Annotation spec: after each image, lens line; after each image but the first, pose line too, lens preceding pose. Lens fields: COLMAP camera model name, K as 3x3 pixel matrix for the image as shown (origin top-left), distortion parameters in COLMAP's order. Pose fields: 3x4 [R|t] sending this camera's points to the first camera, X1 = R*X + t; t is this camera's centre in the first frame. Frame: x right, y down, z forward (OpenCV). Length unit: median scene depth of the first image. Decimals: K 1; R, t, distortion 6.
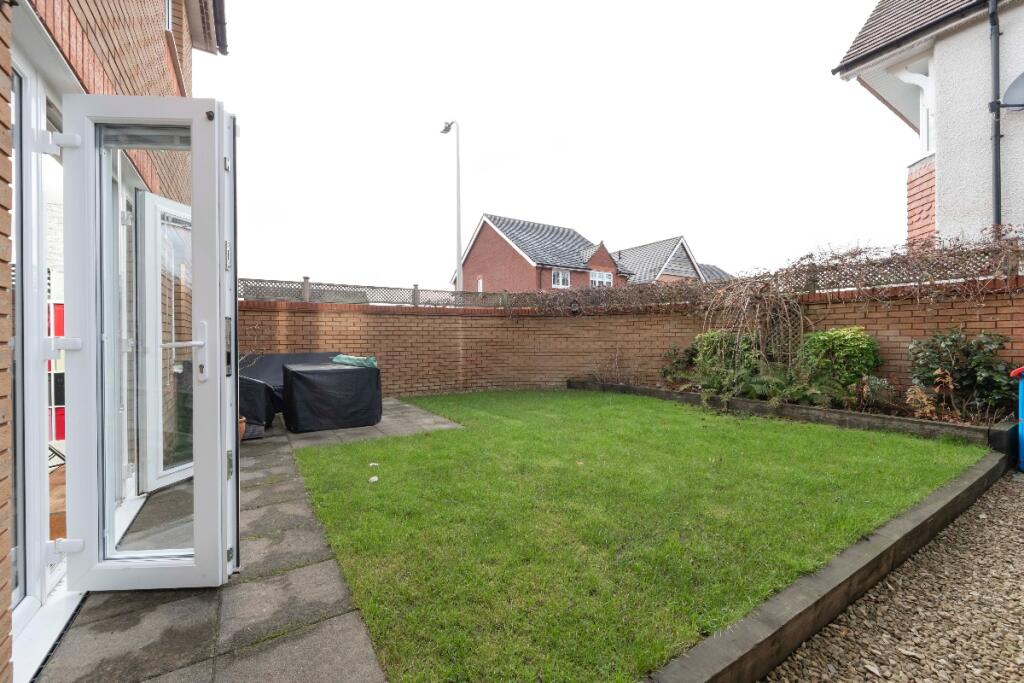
lens RADIAL K [[416.3, 0, 511.3], [0, 416.3, 338.6], [0, 0, 1]] dist [-0.000434, -0.000278]
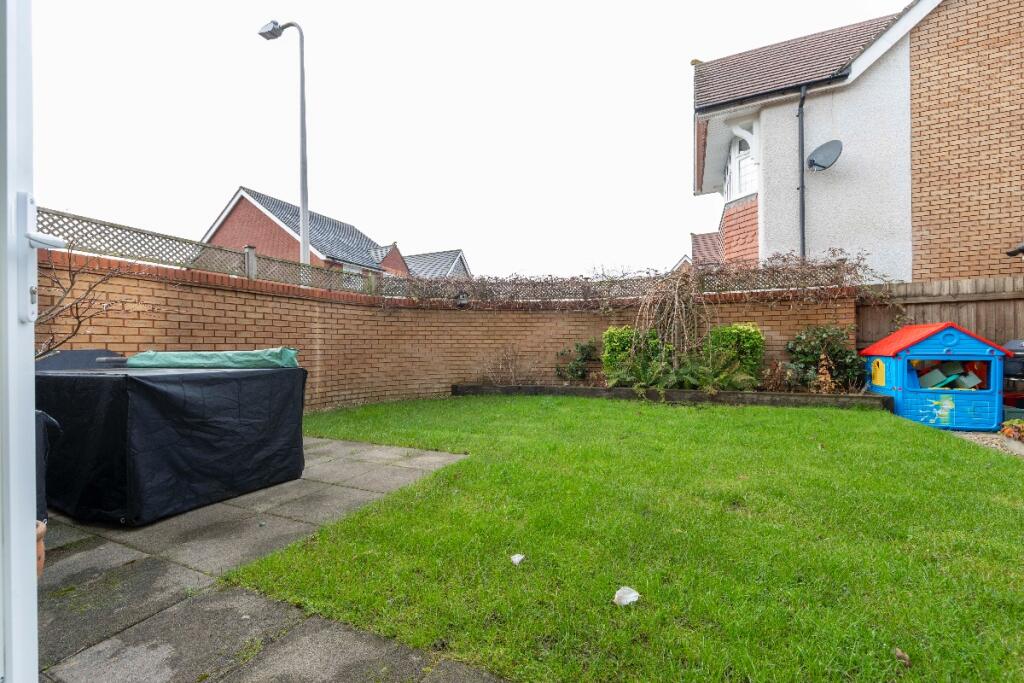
lens RADIAL K [[408.9, 0, 509.0], [0, 408.9, 348.2], [0, 0, 1]] dist [-0.001366, -0.000422]
pose [[0.829896, -0.000534, 0.557918, -0.285688], [0.003450, 0.999985, -0.004175, 0.034606], [-0.557908, 0.005389, 0.829885, 0.303470]]
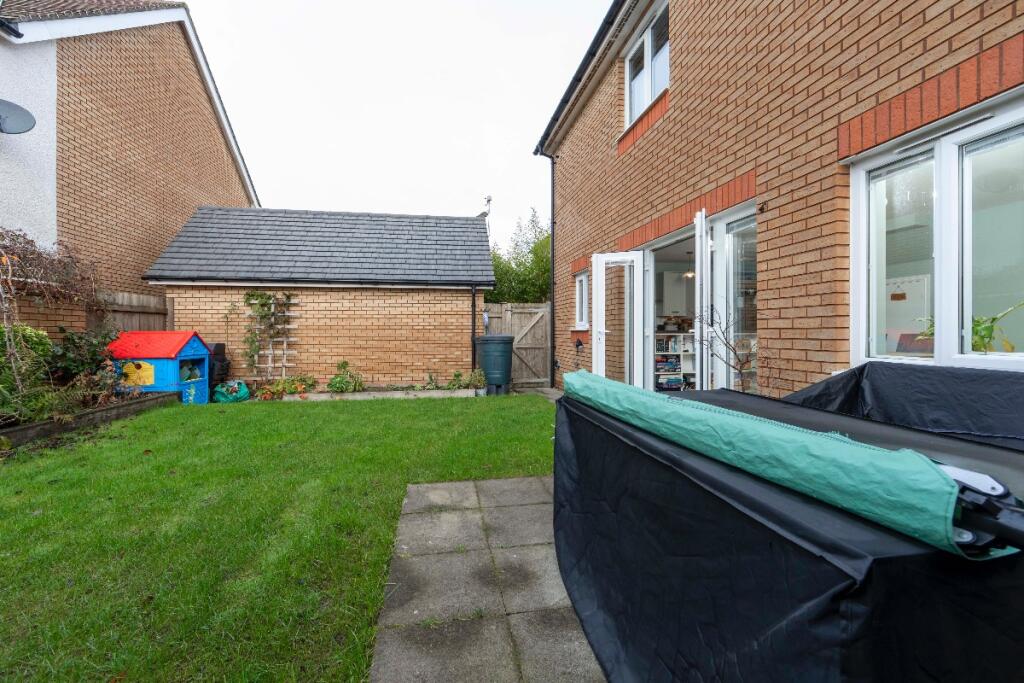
lens RADIAL K [[405.3, 0, 512.0], [0, 405.3, 341.5], [0, 0, 1]] dist [-0.000978, -0.000168]
pose [[-0.927786, 0.002953, 0.373100, -0.309131], [0.012987, 0.999618, 0.024382, 0.003511], [-0.372886, 0.027467, -0.927471, 1.006733]]
